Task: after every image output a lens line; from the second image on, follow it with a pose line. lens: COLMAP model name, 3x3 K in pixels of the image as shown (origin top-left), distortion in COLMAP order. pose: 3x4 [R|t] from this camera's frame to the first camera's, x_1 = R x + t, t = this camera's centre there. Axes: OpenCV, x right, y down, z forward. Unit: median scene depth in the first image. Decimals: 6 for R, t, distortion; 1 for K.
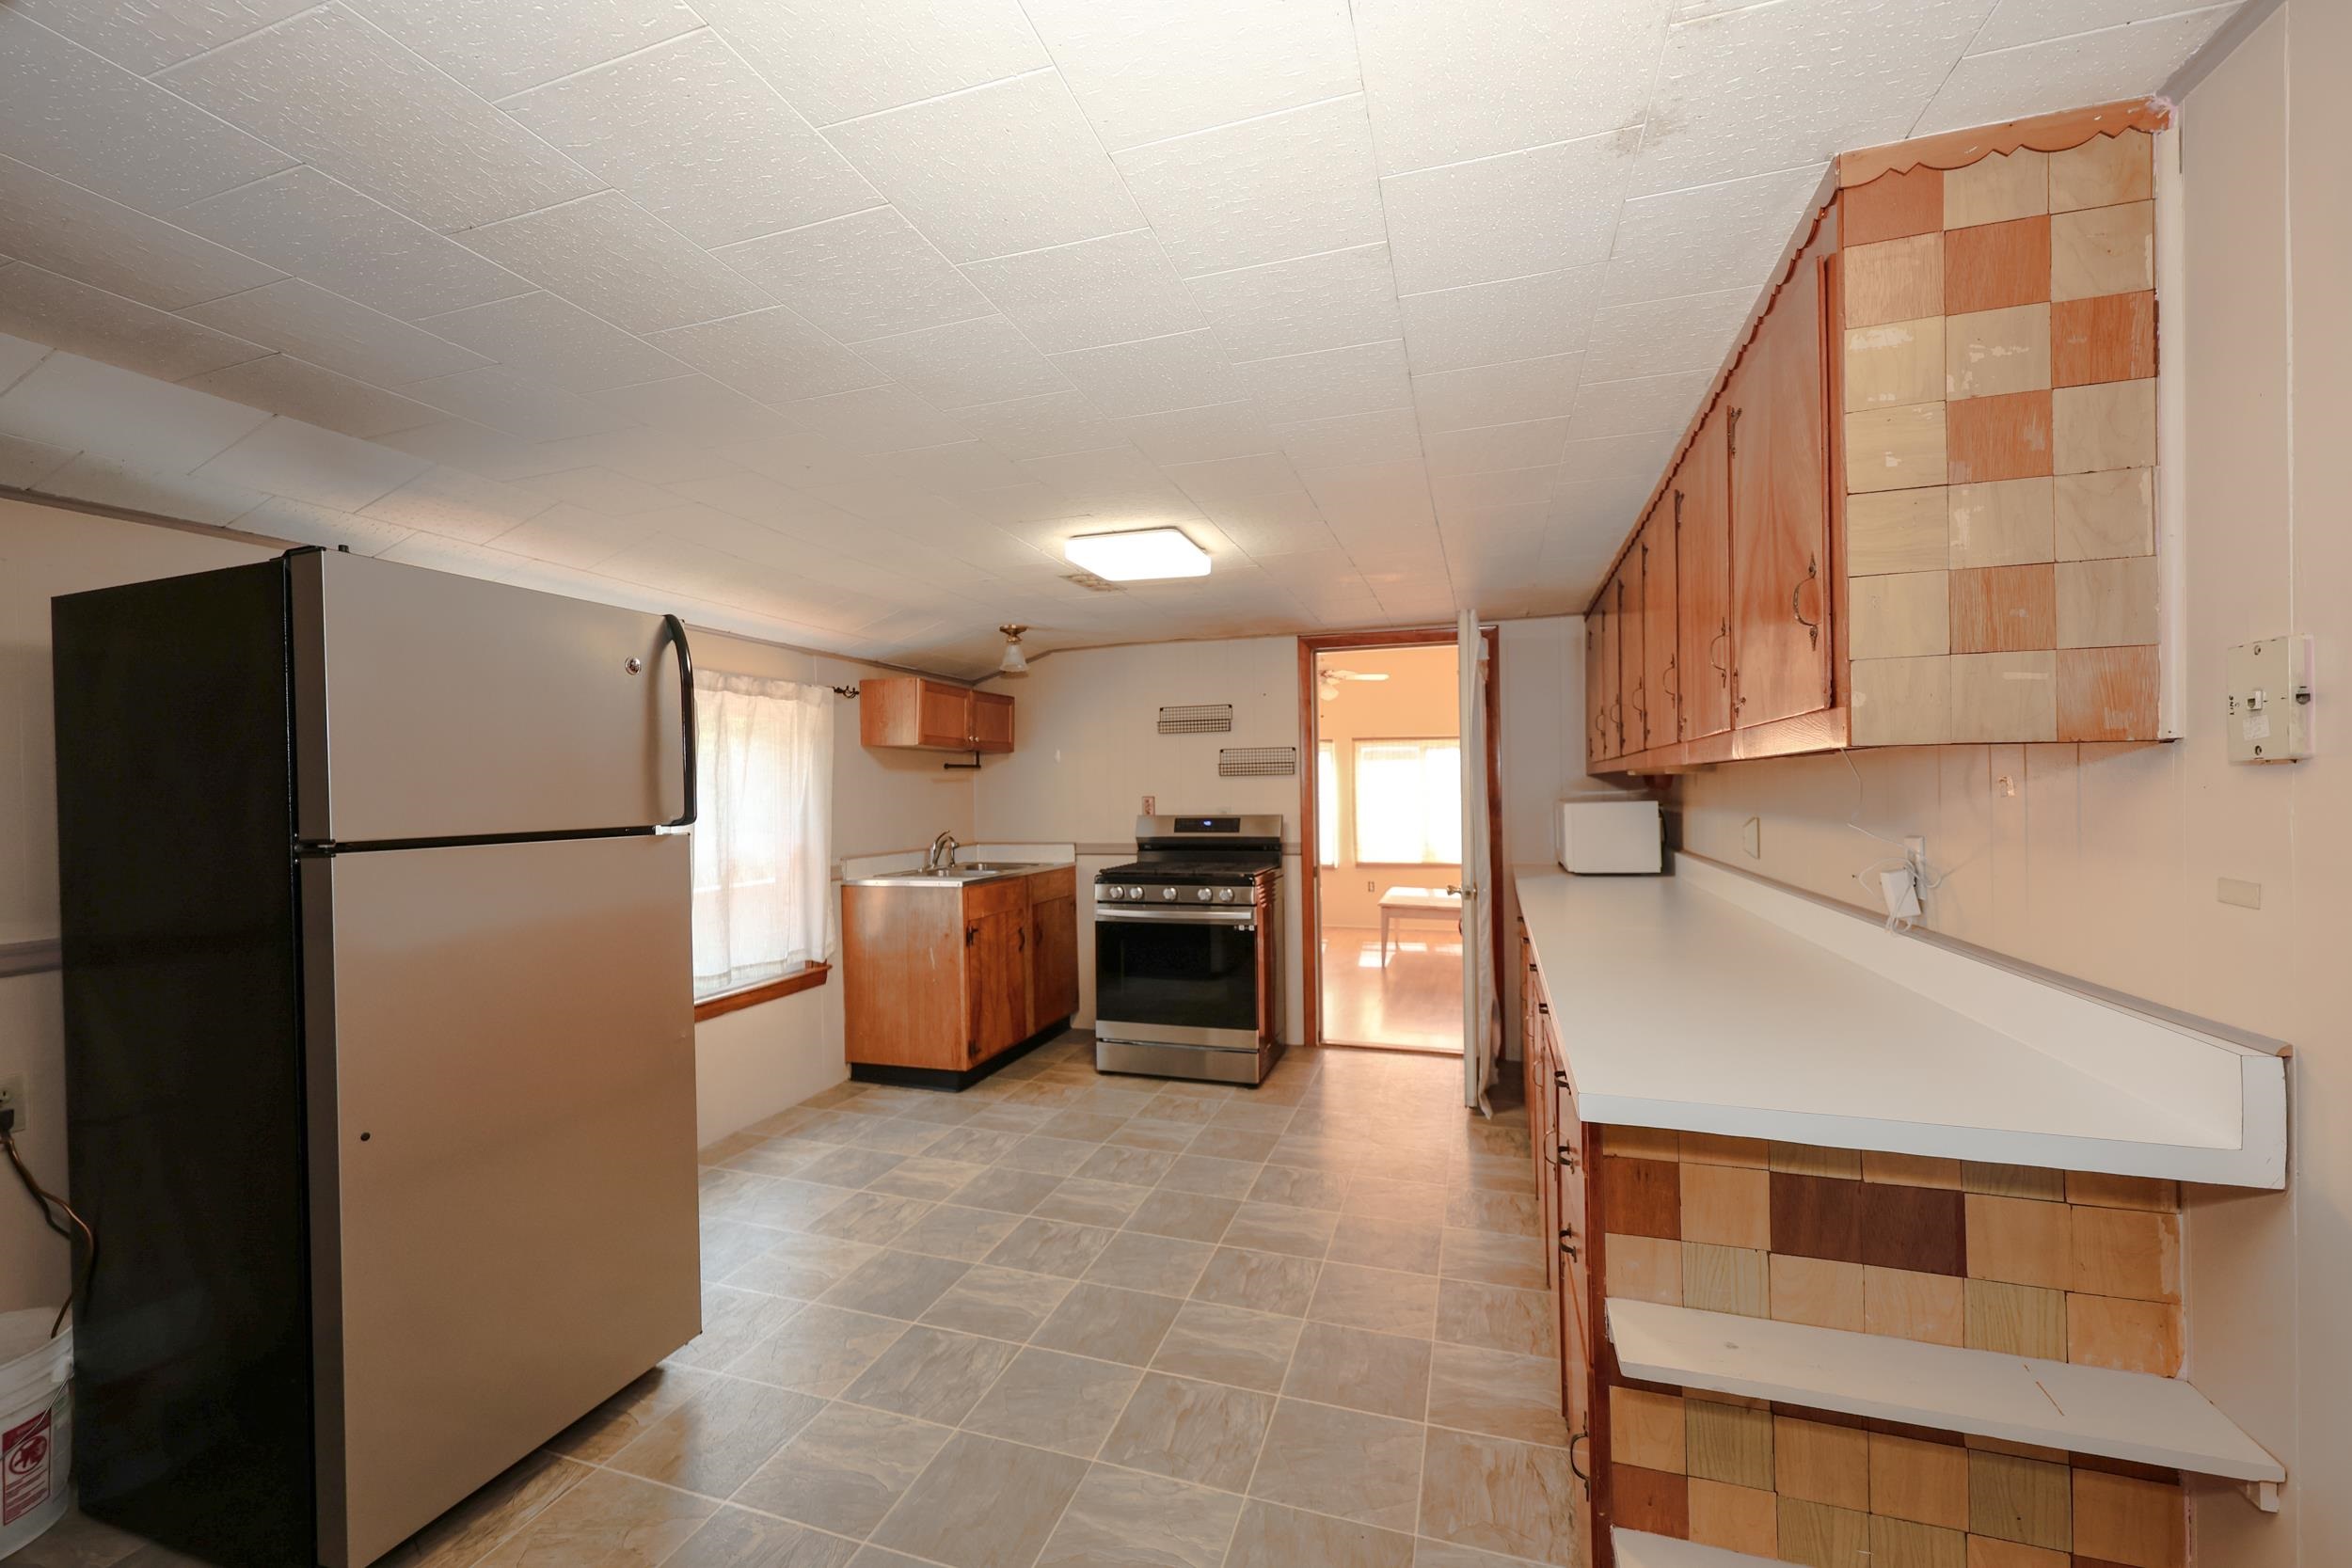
lens RADIAL K [[950.0, 0, 1173.4], [0, 950.0, 791.1], [0, 0, 1]] dist [0.006074, 0.000017]
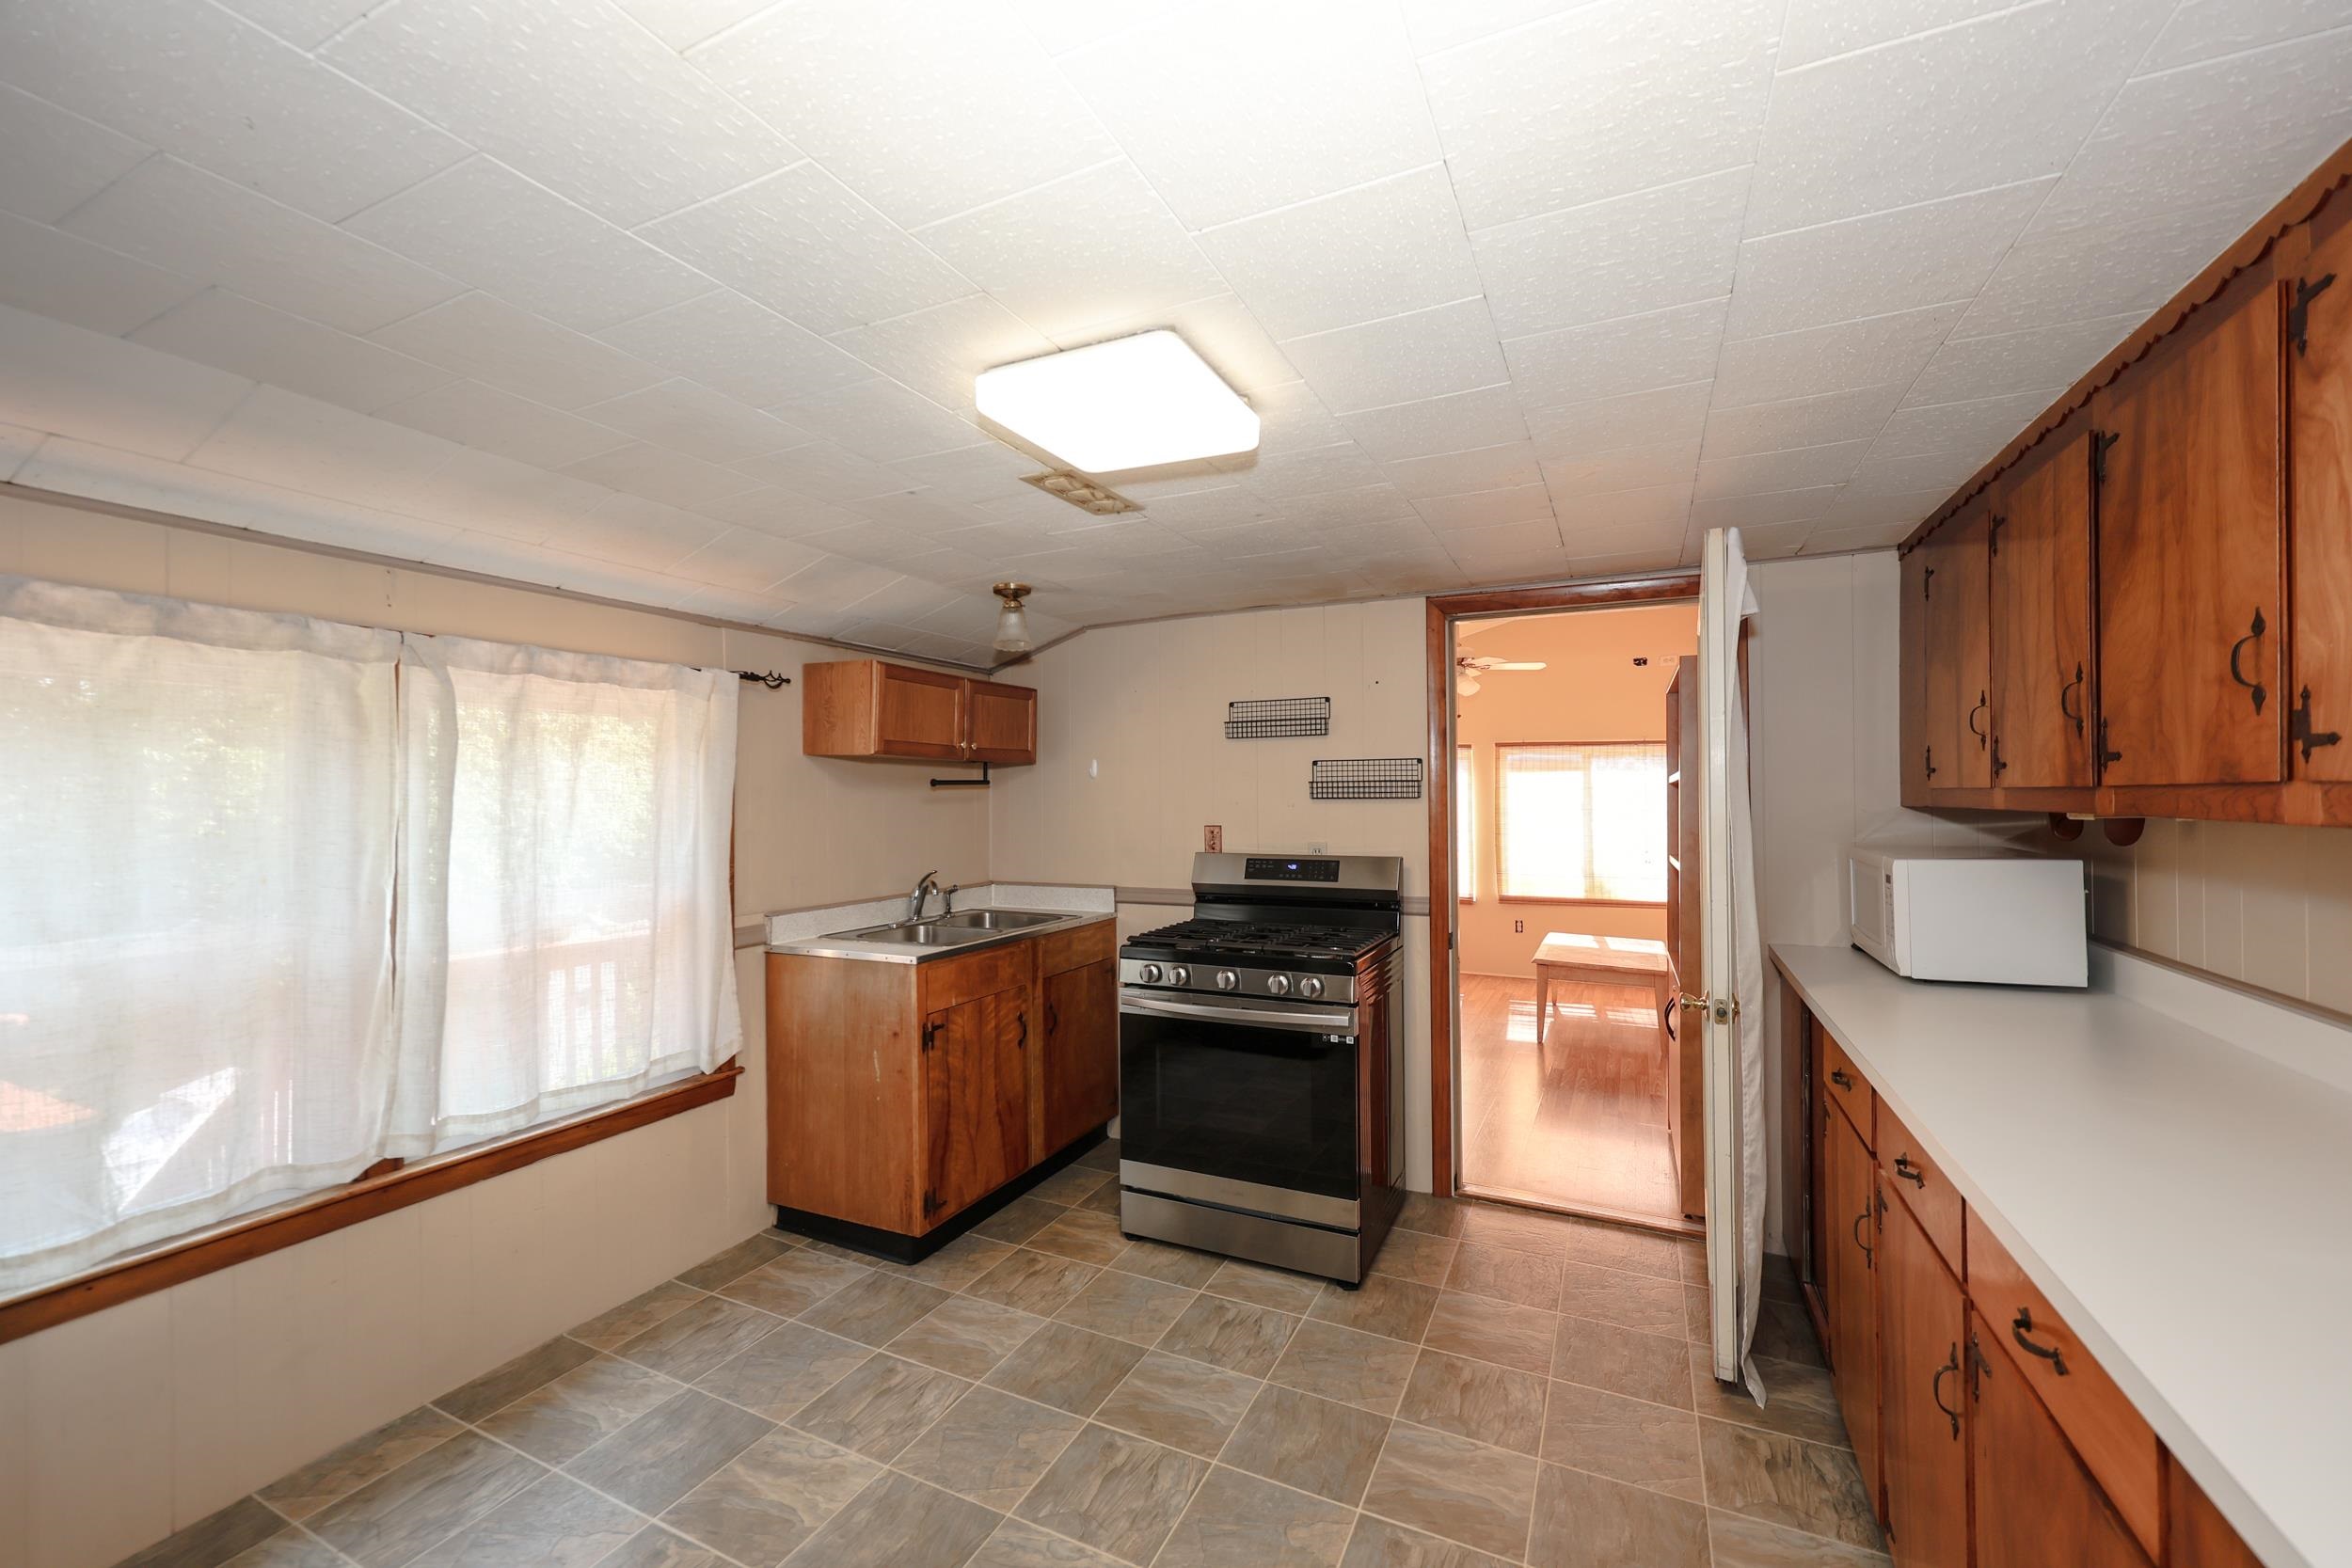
lens RADIAL K [[950.0, 0, 1174.1], [0, 950.0, 780.9], [0, 0, 1]] dist [0.006074, 0.000017]
pose [[0.991463, 0.006393, -0.130231, 0.046096], [-0.008266, 0.999870, -0.013847, -0.021754], [0.130125, 0.014805, 0.991387, 0.337973]]
